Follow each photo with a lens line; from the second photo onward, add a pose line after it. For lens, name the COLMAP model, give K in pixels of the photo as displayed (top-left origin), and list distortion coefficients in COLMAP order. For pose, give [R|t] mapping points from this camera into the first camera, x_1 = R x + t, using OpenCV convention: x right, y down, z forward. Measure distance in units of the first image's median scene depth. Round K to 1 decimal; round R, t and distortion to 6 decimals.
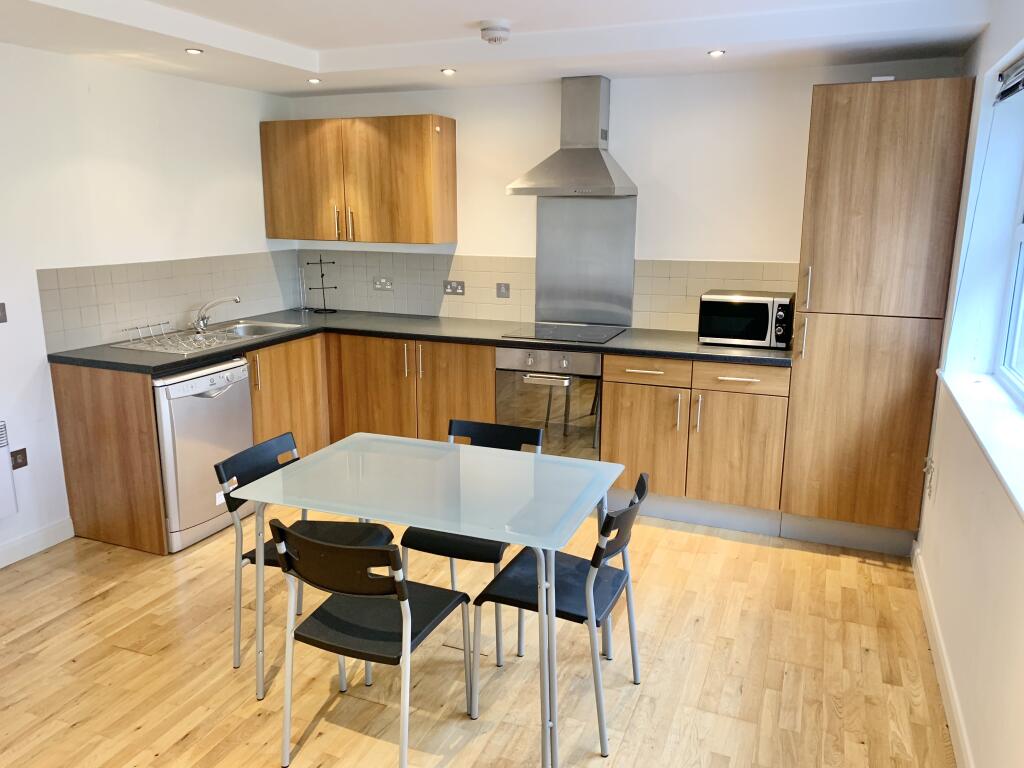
lens RADIAL K [[782.2, 0, 515.8], [0, 782.2, 388.2], [0, 0, 1]] dist [0.027064, -0.035557]
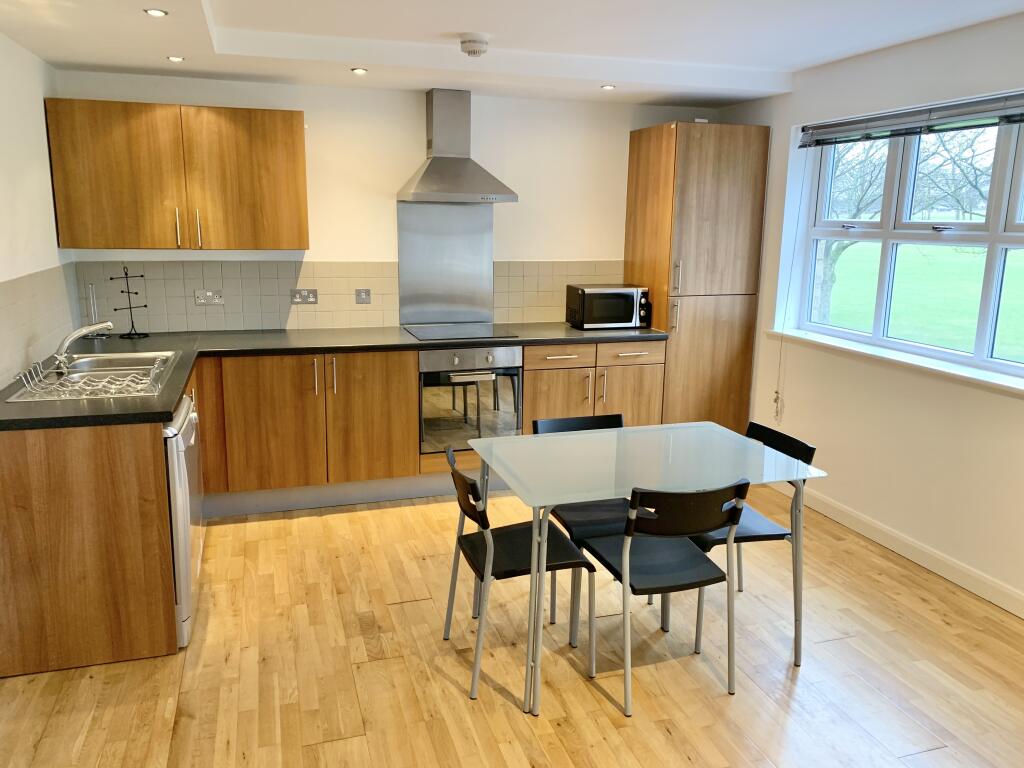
lens RADIAL K [[782.2, 0, 518.8], [0, 782.2, 380.8], [0, 0, 1]] dist [0.027064, -0.035557]
pose [[0.768039, -0.125947, 0.627896, -0.528092], [0.134421, 0.990333, 0.034223, -0.030084], [-0.626137, 0.058118, 0.777544, 0.134188]]
